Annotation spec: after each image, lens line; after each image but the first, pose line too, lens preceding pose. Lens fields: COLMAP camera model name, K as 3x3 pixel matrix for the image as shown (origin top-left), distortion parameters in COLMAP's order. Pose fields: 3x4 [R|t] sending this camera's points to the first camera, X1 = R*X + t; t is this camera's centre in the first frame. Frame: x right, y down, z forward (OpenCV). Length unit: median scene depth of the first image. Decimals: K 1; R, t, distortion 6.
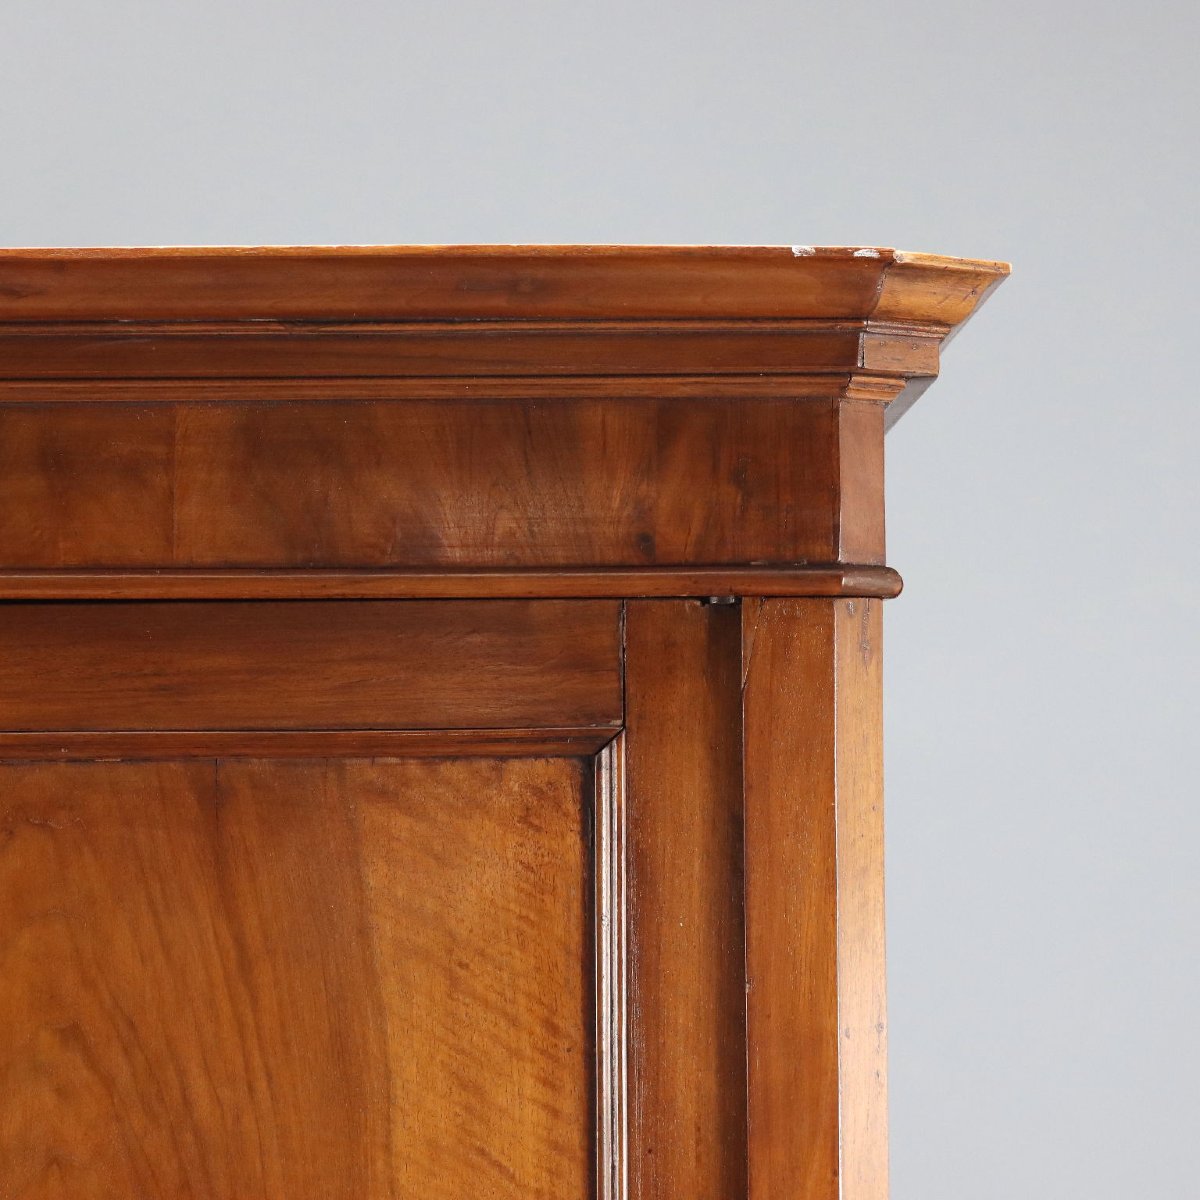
lens RADIAL K [[2579.8, 0, 600.0], [0, 2579.8, 600.0], [0, 0, 1]] dist [-0.049155, -0.085174]
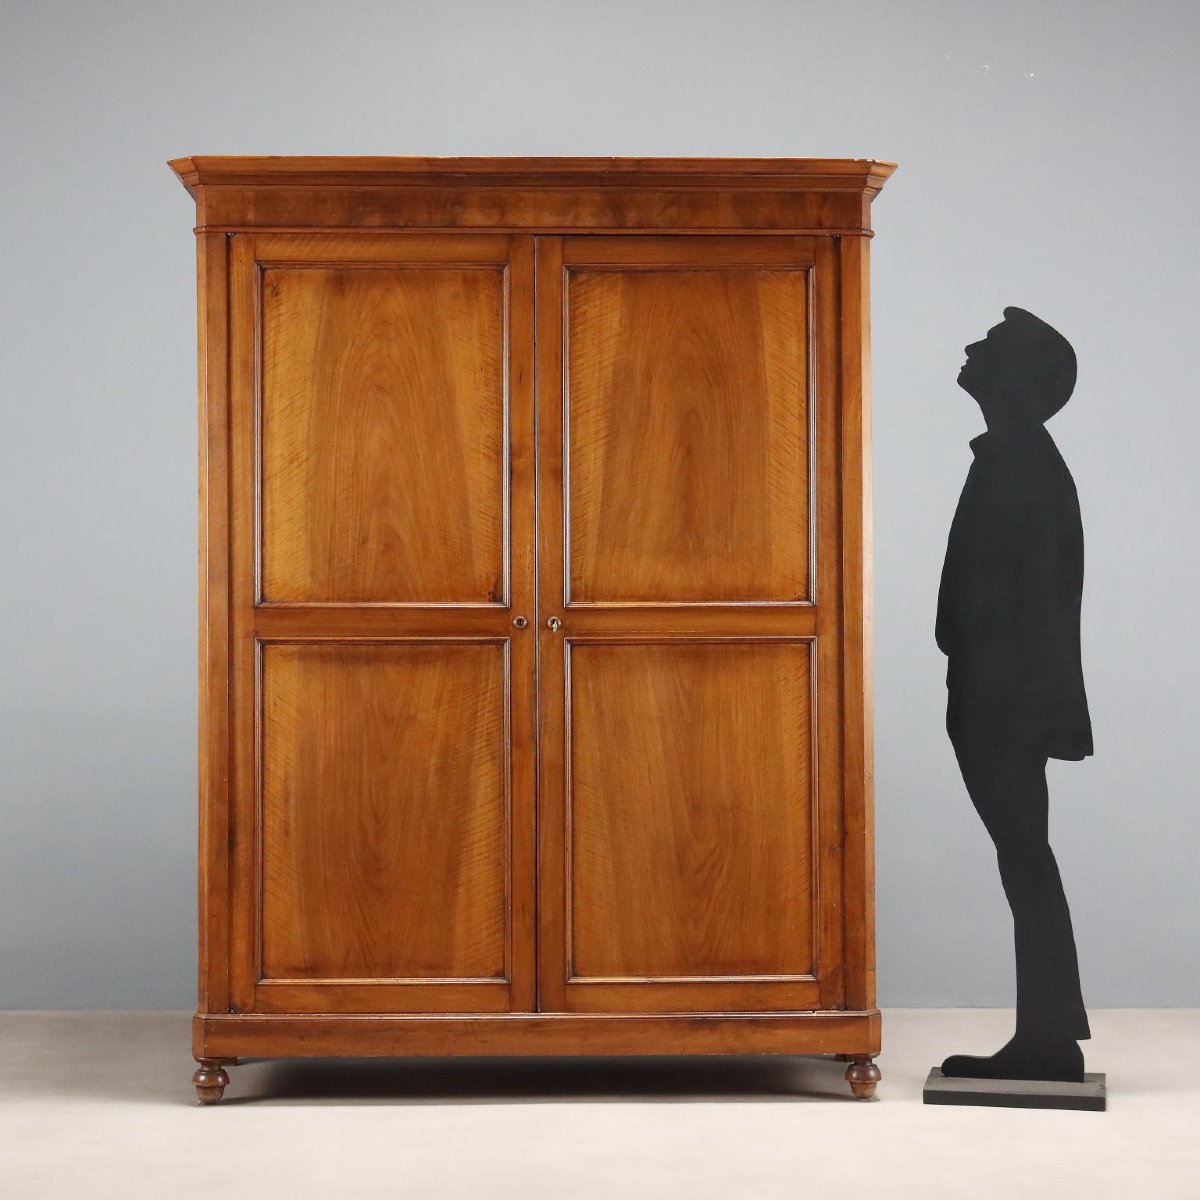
lens RADIAL K [[2197.3, 0, 600.0], [0, 2197.3, 600.0], [0, 0, 1]] dist [-0.001752, -0.067902]
pose [[0.999158, 0.002882, 0.040939, -0.535502], [-0.004462, 0.999246, 0.038565, 0.501591], [-0.040797, -0.038715, 0.998417, -2.939442]]
